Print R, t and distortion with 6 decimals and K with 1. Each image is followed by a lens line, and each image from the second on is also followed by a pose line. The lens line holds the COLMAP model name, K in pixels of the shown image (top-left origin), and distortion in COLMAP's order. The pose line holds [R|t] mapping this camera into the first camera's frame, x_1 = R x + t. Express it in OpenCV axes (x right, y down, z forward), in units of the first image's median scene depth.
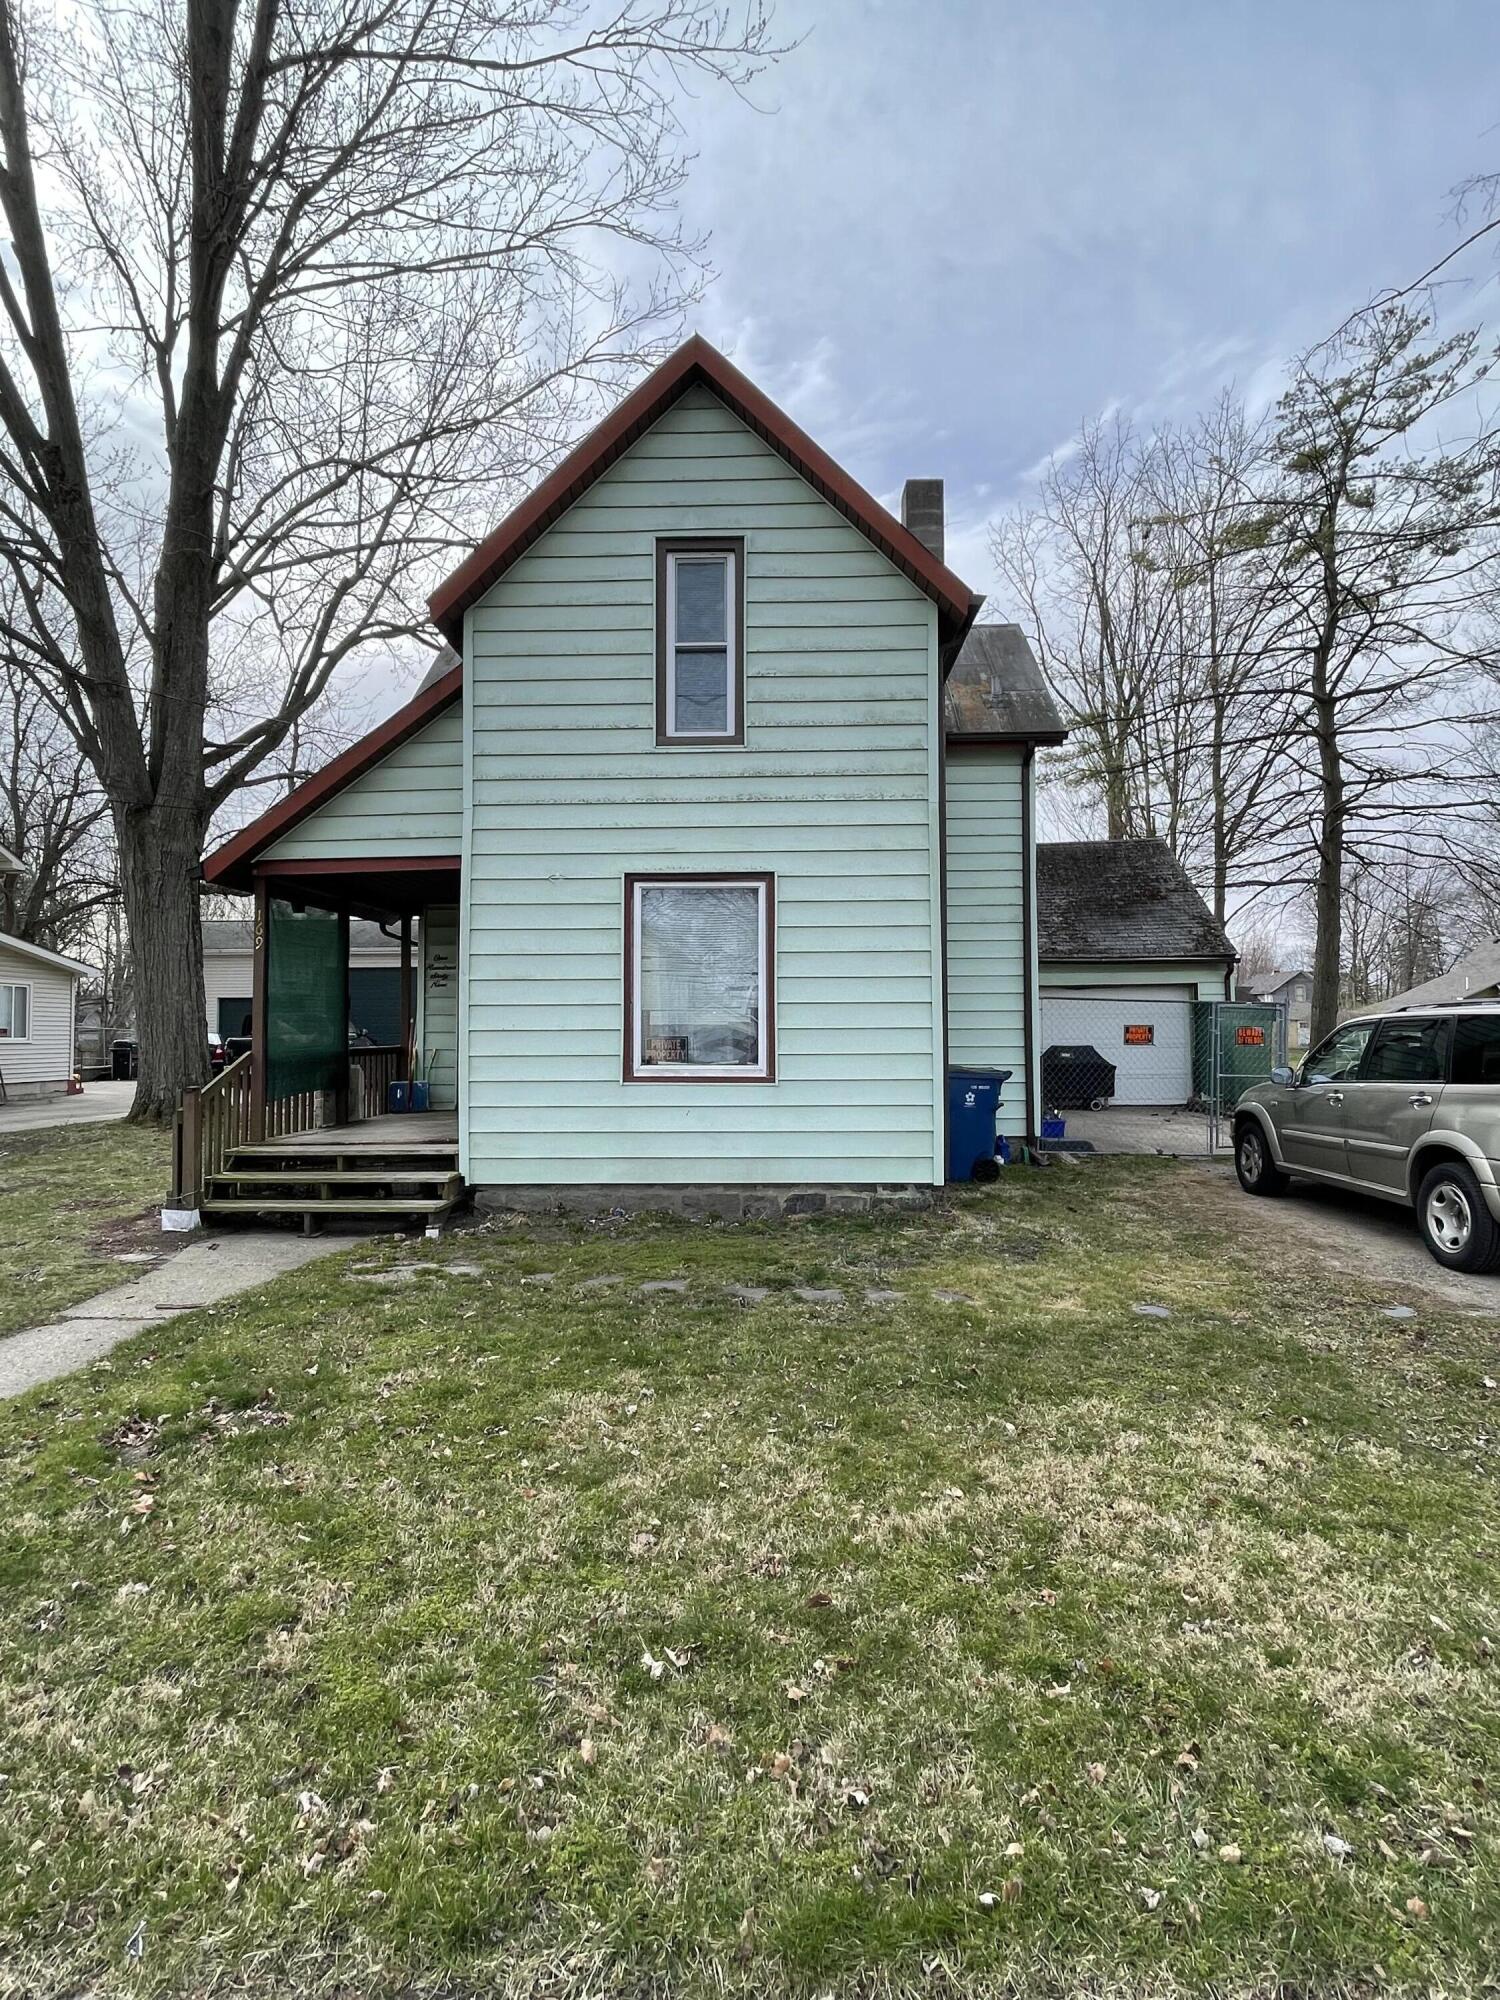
lens RADIAL K [[1014.3, 0, 749.7], [0, 1014.3, 991.5], [0, 0, 1]] dist [-0.000257, -0.000147]
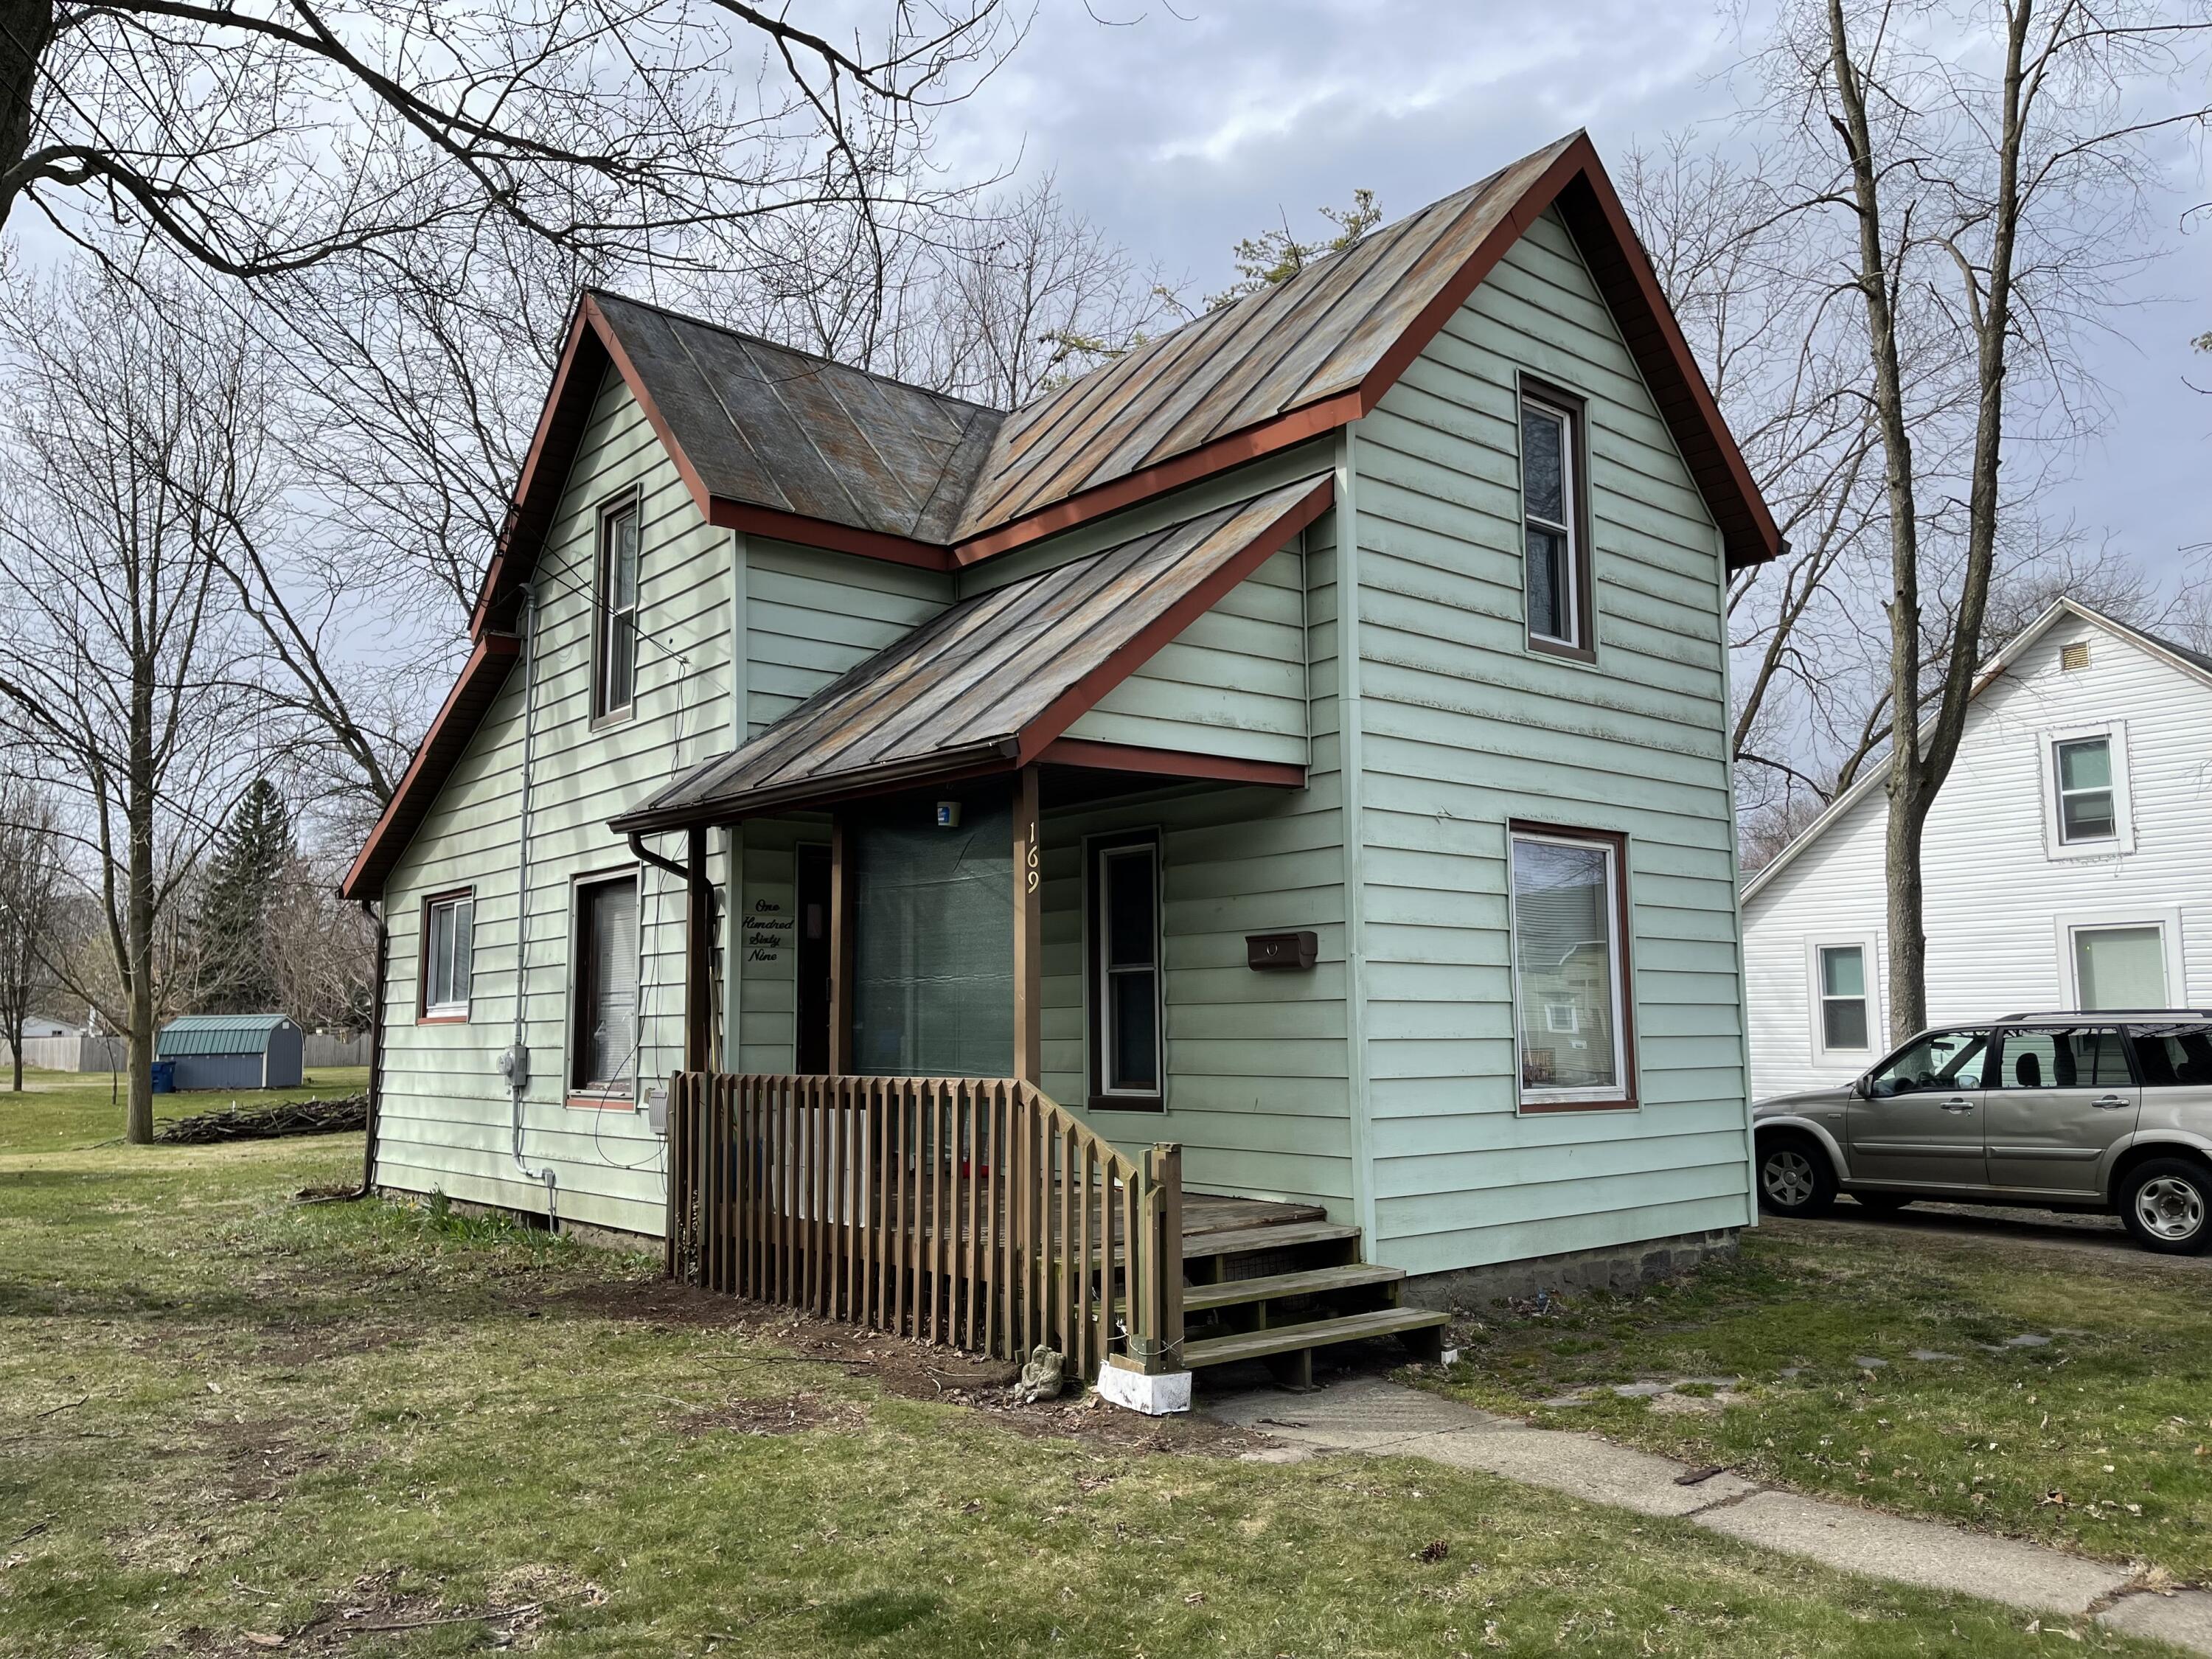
lens RADIAL K [[1654.8, 0, 1105.1], [0, 1654.8, 838.4], [0, 0, 1]] dist [0.004462, 0.001083]
pose [[0.750159, 0.077433, 0.656708, -1.099550], [-0.022002, 0.995493, -0.092247, 0.011818], [-0.660892, 0.054751, 0.748482, 0.314409]]
